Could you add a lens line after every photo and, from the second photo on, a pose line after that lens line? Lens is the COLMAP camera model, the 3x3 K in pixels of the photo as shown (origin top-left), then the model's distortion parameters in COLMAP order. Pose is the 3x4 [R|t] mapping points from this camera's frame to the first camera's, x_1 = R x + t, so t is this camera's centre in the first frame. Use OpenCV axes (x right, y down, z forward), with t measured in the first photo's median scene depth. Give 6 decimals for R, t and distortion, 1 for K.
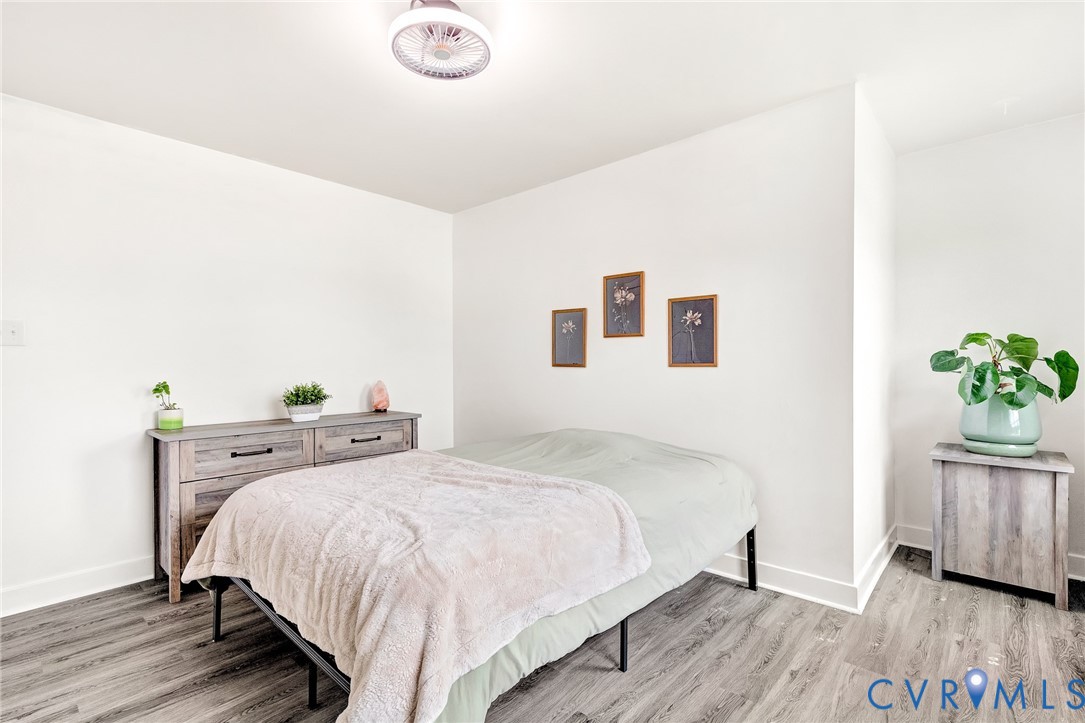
lens RADIAL K [[509.5, 0, 542.5], [0, 509.5, 361.5], [0, 0, 1]] dist [0.013312, 0.000155]
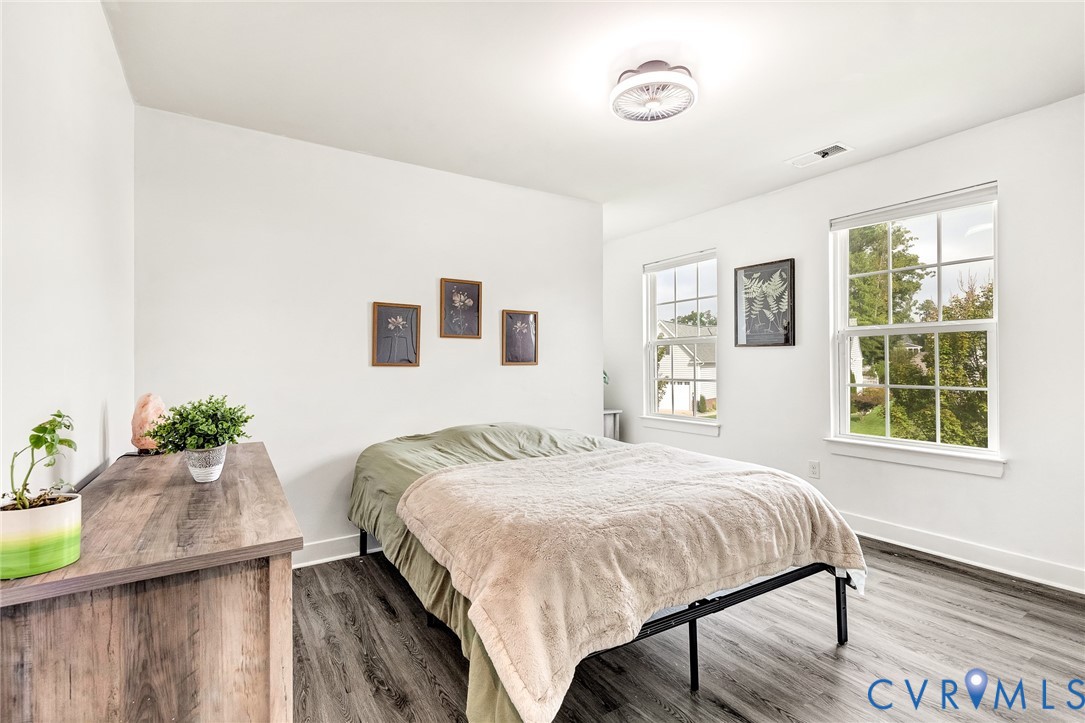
lens RADIAL K [[509.5, 0, 542.5], [0, 509.5, 361.5], [0, 0, 1]] dist [0.013312, 0.000155]
pose [[0.281856, 0.000008, 0.959457, -0.881274], [-0.002940, 0.999995, 0.000855, 0.000220], [-0.959452, -0.003062, 0.281854, 0.561652]]
